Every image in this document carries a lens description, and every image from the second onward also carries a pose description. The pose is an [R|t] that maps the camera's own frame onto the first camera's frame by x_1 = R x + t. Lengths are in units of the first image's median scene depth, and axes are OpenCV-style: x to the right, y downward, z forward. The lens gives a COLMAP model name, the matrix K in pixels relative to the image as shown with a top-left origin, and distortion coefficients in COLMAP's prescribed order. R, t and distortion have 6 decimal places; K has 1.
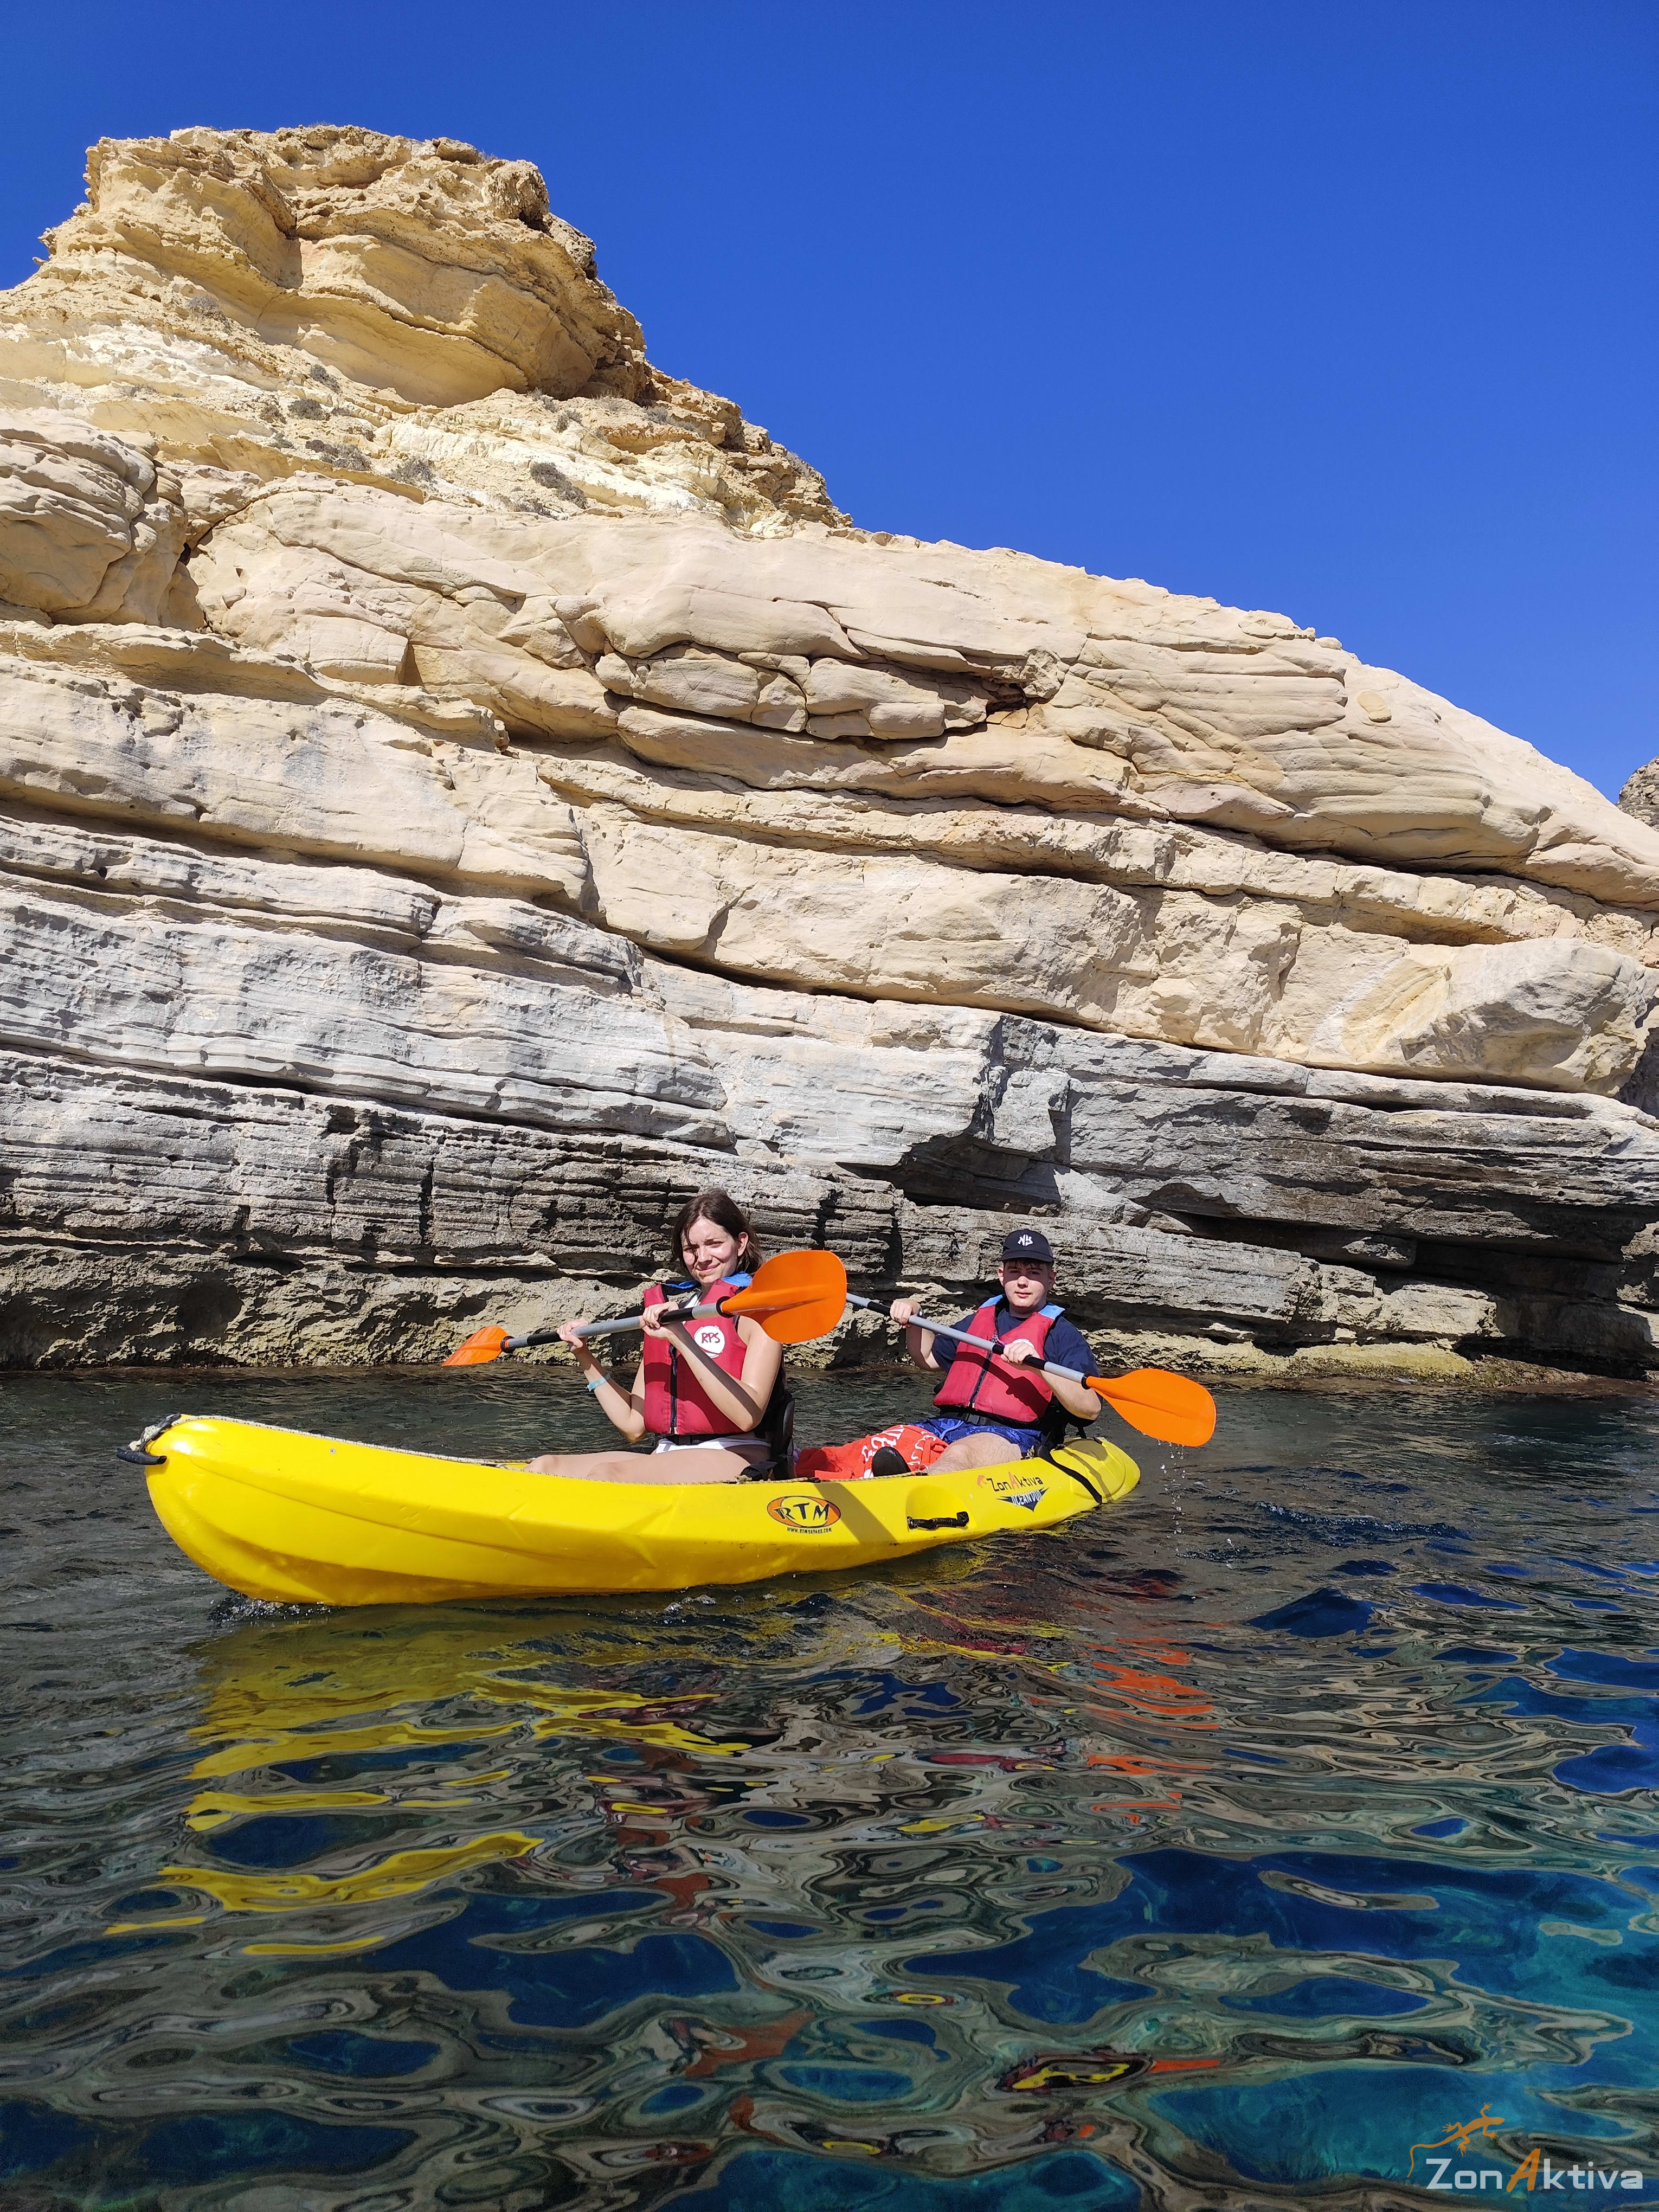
lens RADIAL K [[1511.2, 0, 789.4], [0, 1511.2, 1118.8], [0, 0, 1]] dist [0.061351, -0.071736]
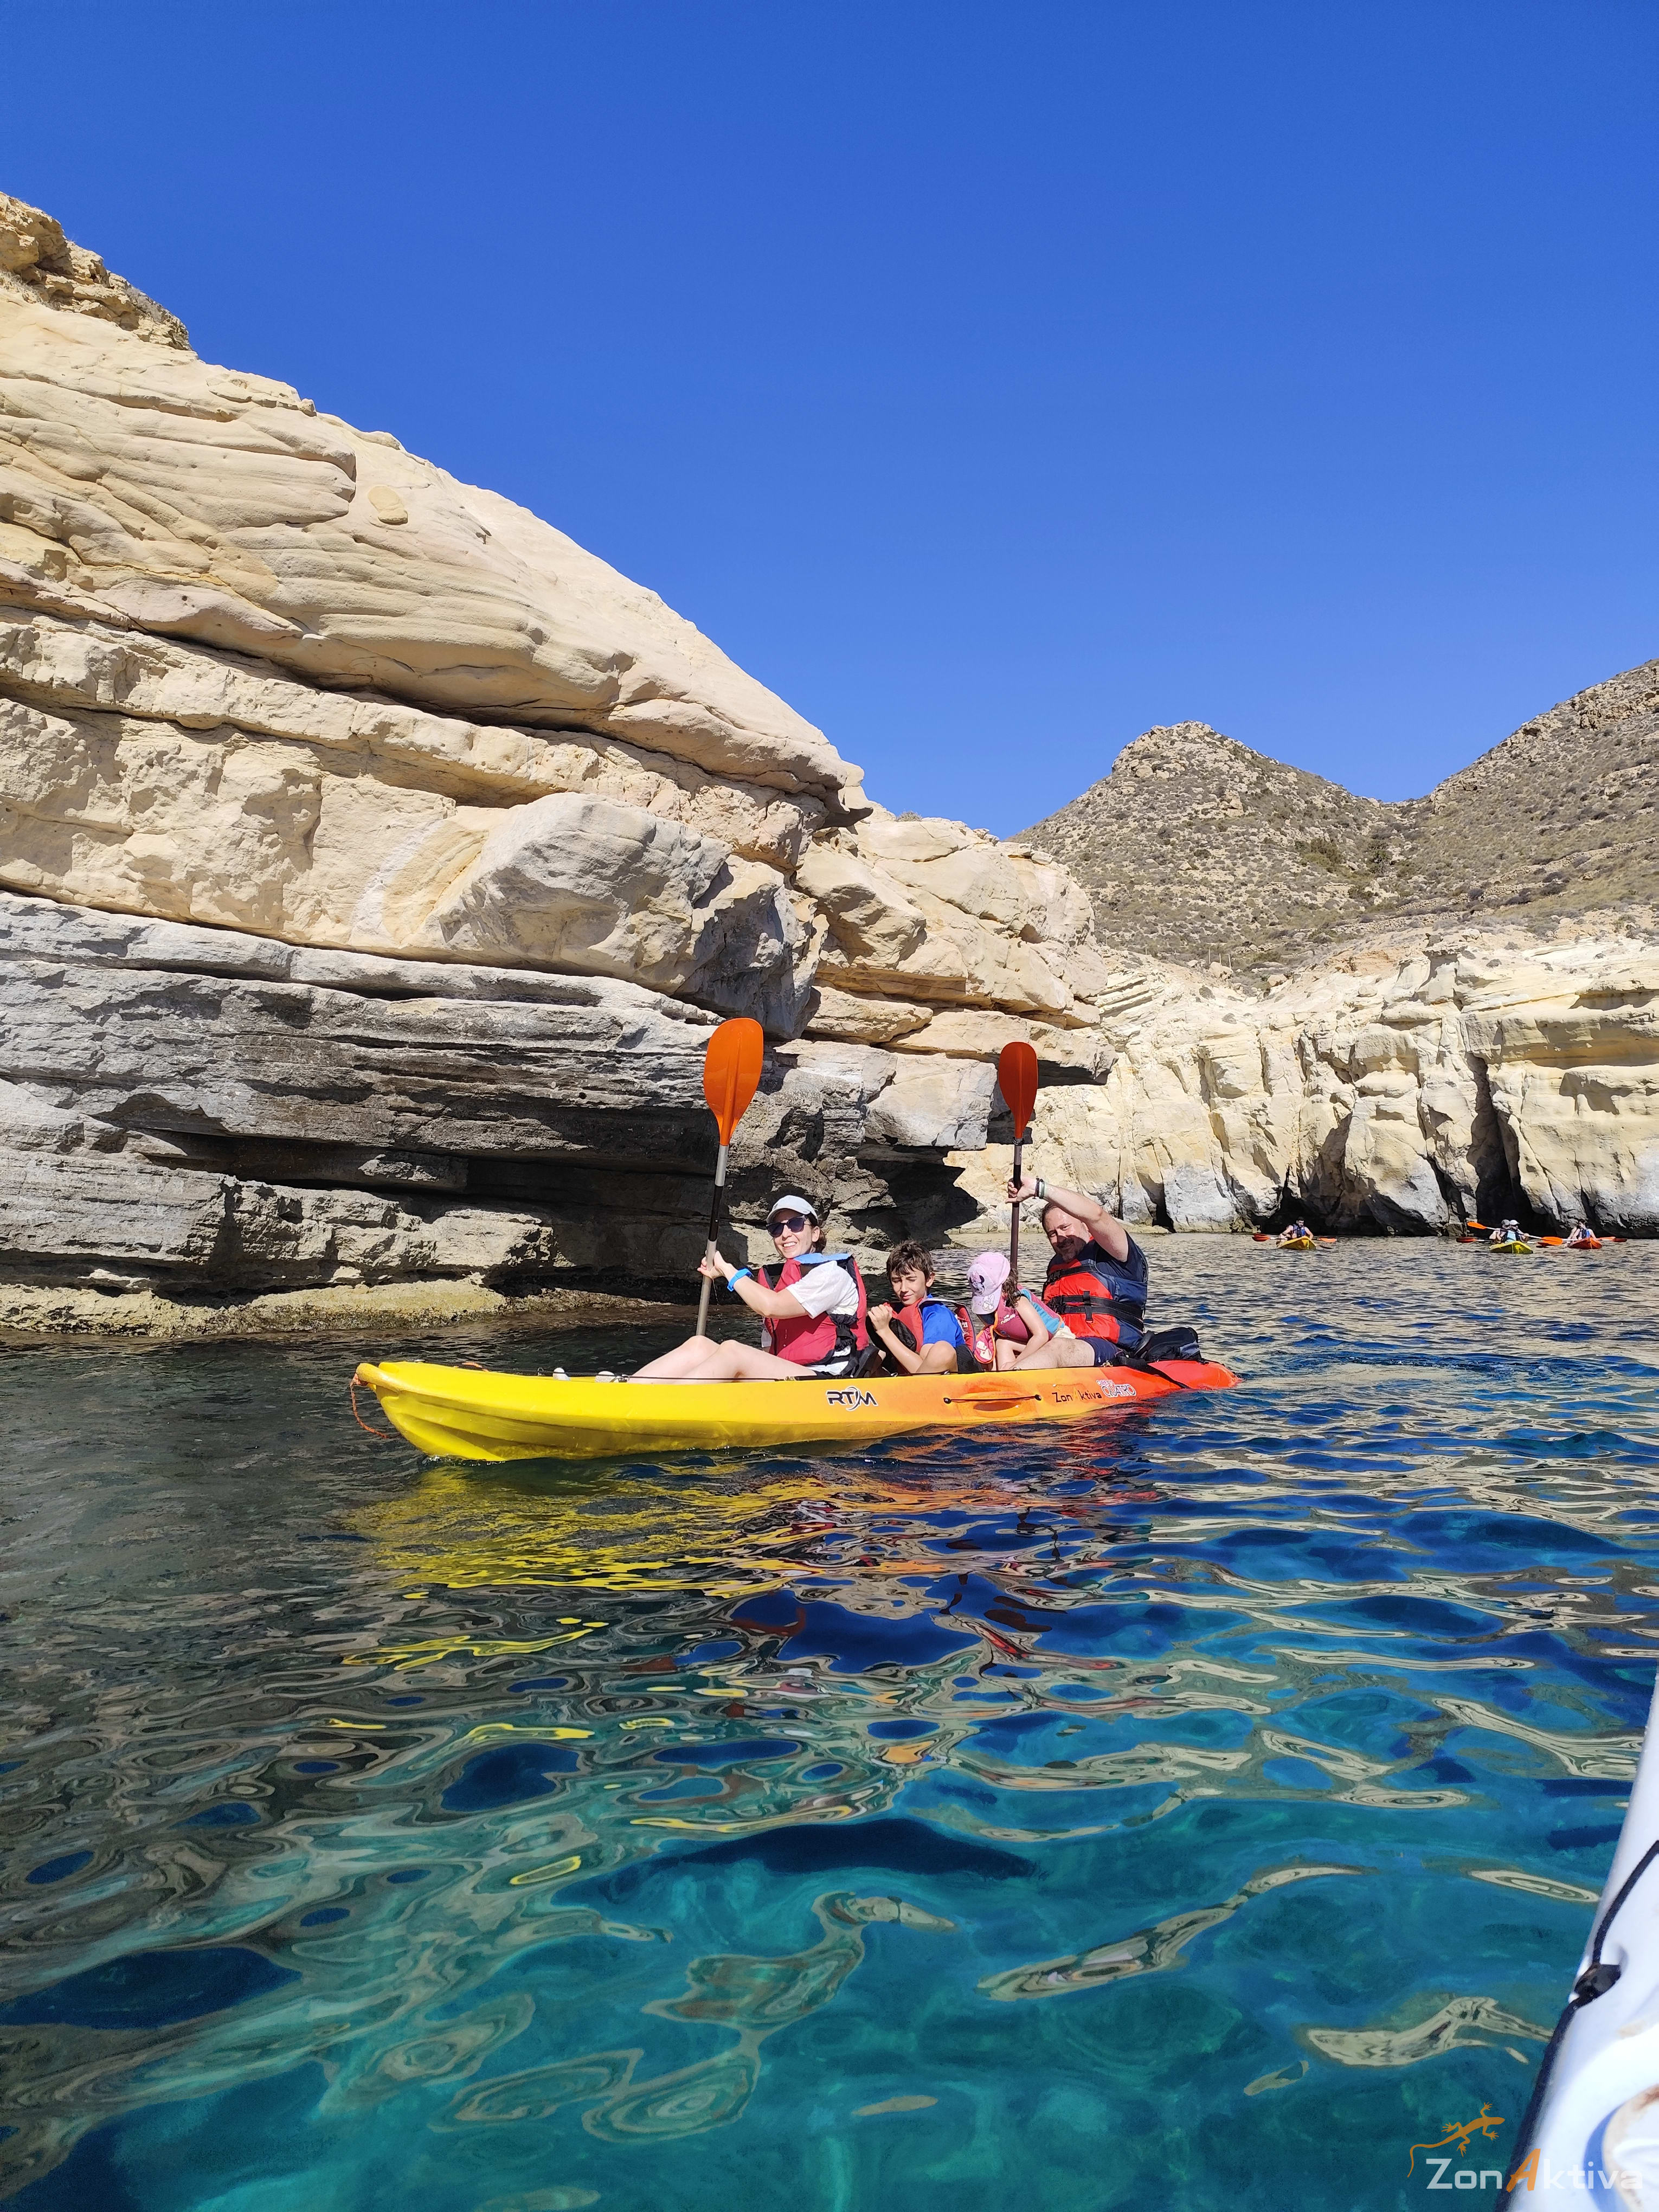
lens RADIAL K [[1490.4, 0, 818.8], [0, 1490.4, 1111.9], [0, 0, 1]] dist [0.055104, -0.065609]
pose [[0.961302, -0.016695, 0.274989, 0.387083], [0.009221, 0.999553, 0.028449, 0.034033], [-0.275341, -0.024812, 0.961026, 0.159660]]
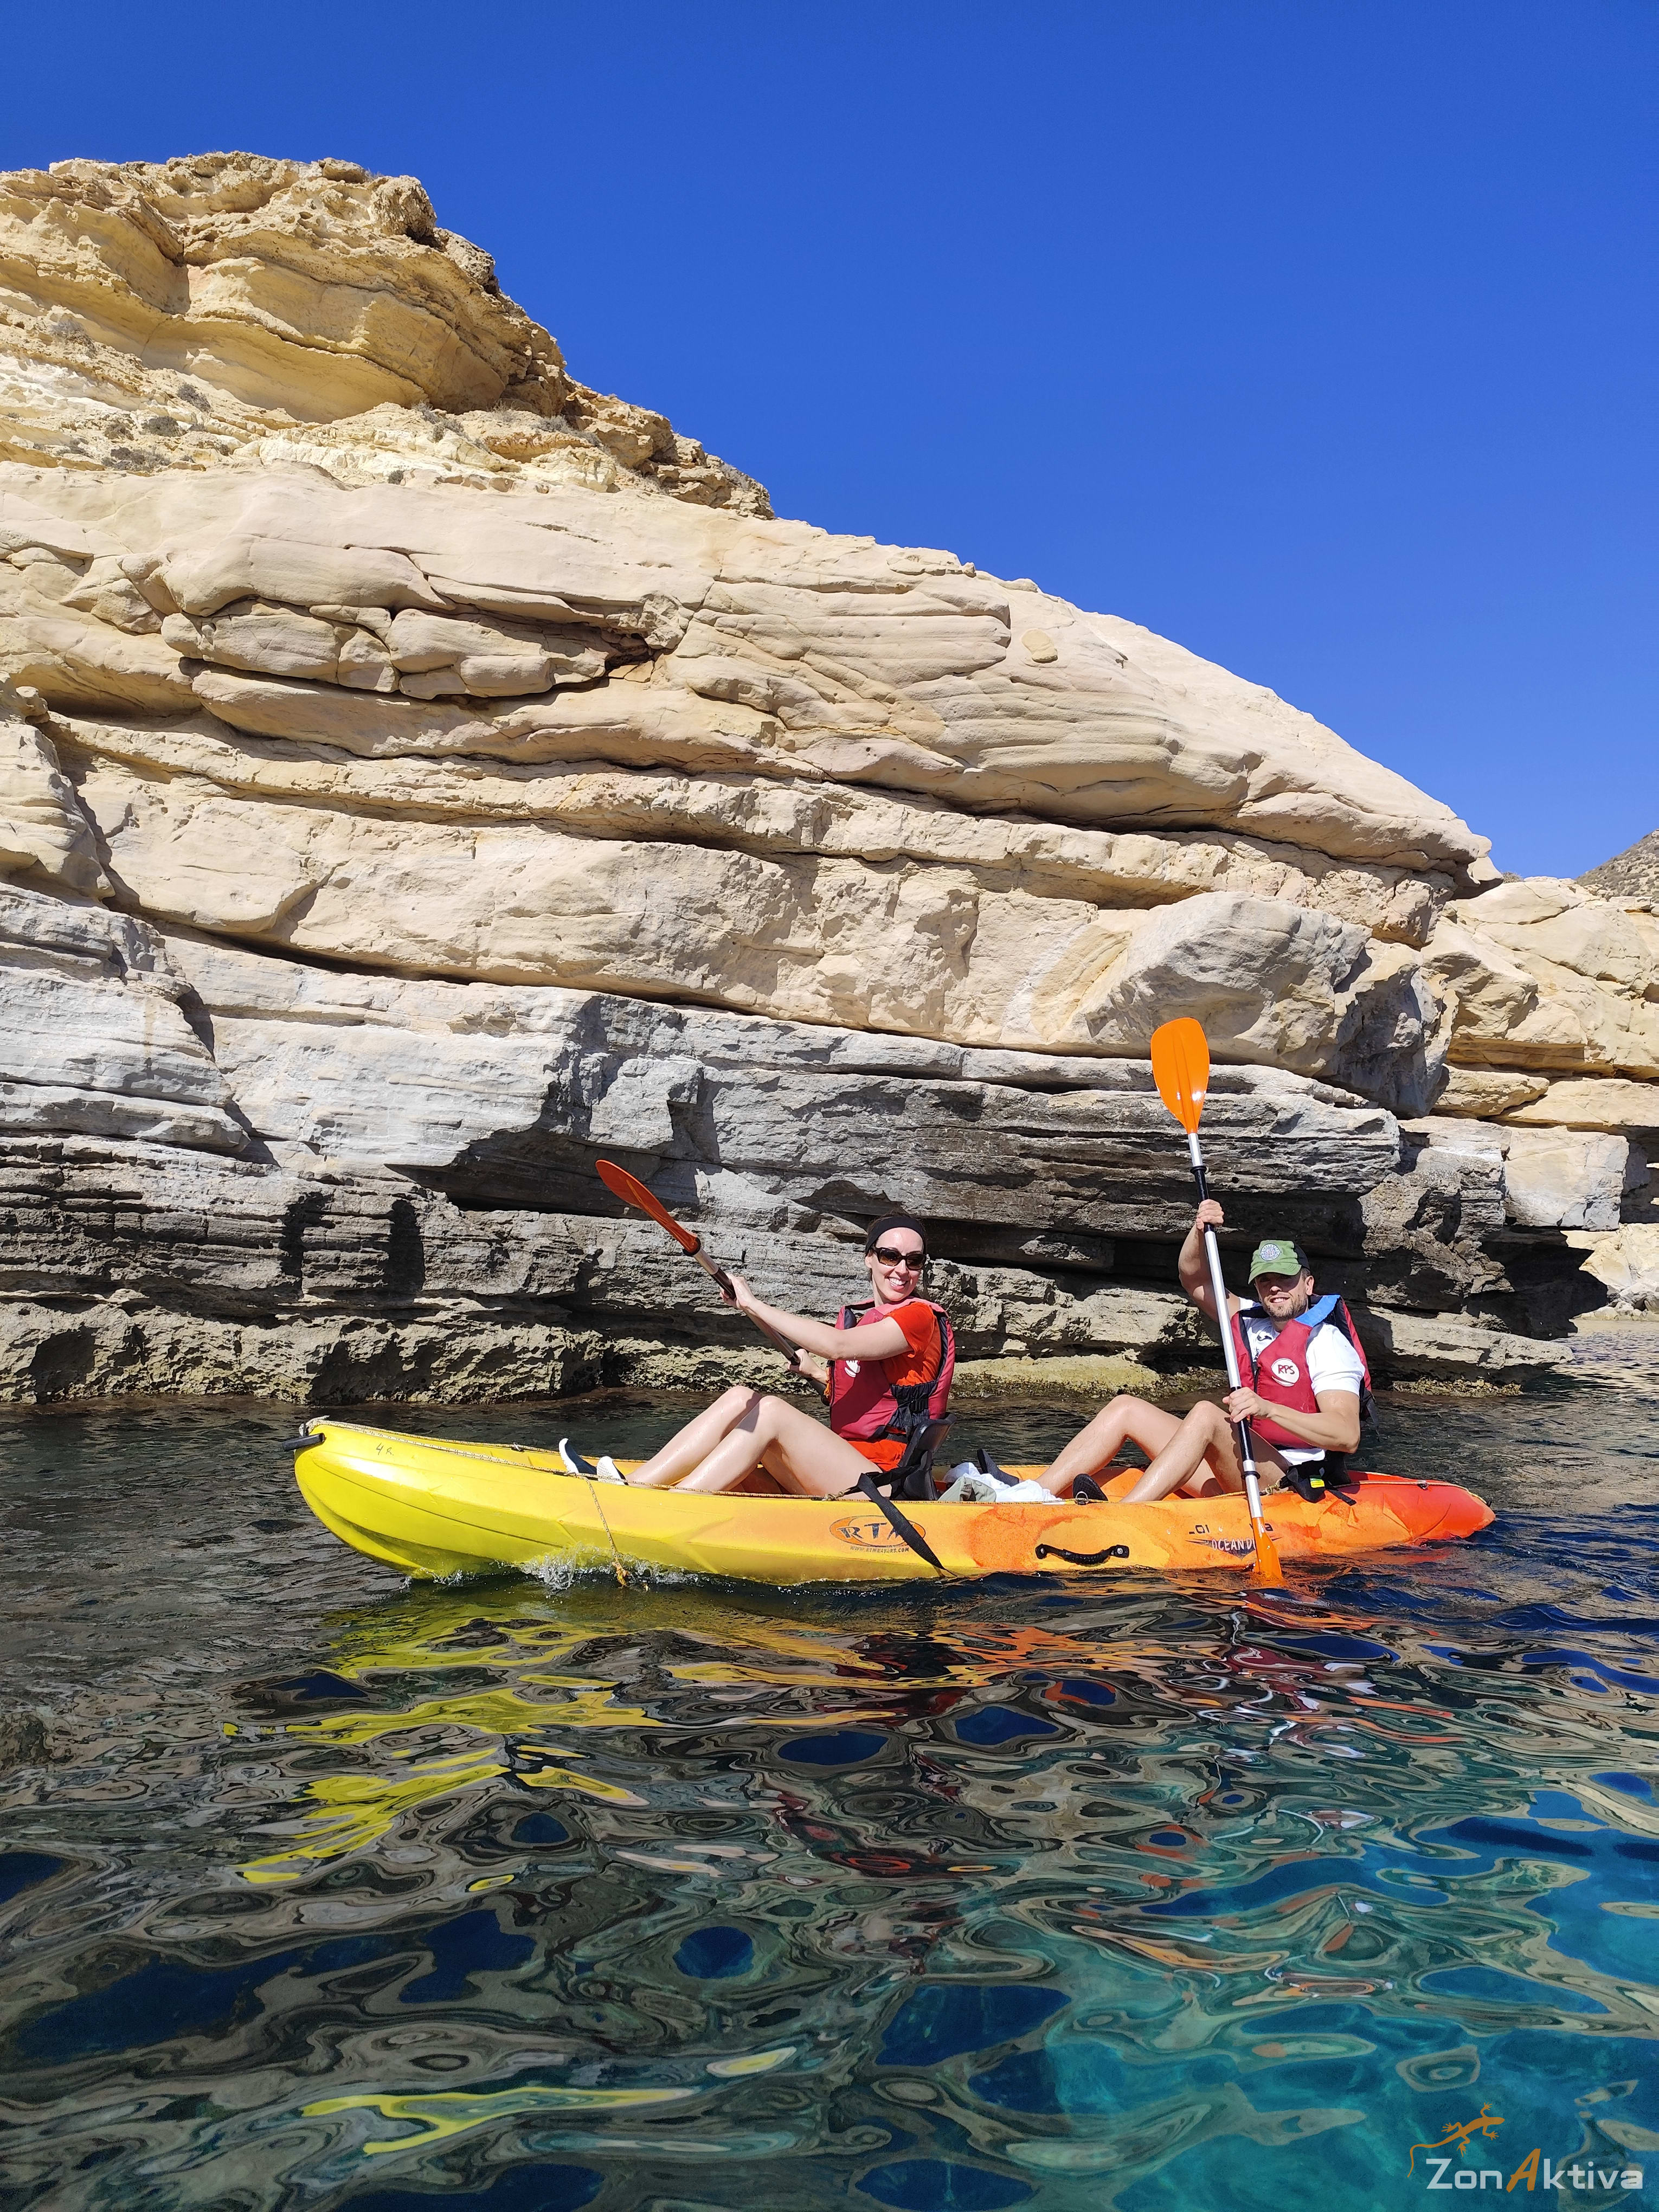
lens RADIAL K [[1500.2, 0, 833.8], [0, 1500.2, 1097.6], [0, 0, 1]] dist [0.063028, -0.065059]
pose [[0.998632, -0.026568, -0.045036, 0.302091], [0.024987, 0.999064, -0.035298, 0.025251], [0.045932, 0.034124, 0.998362, 0.116702]]
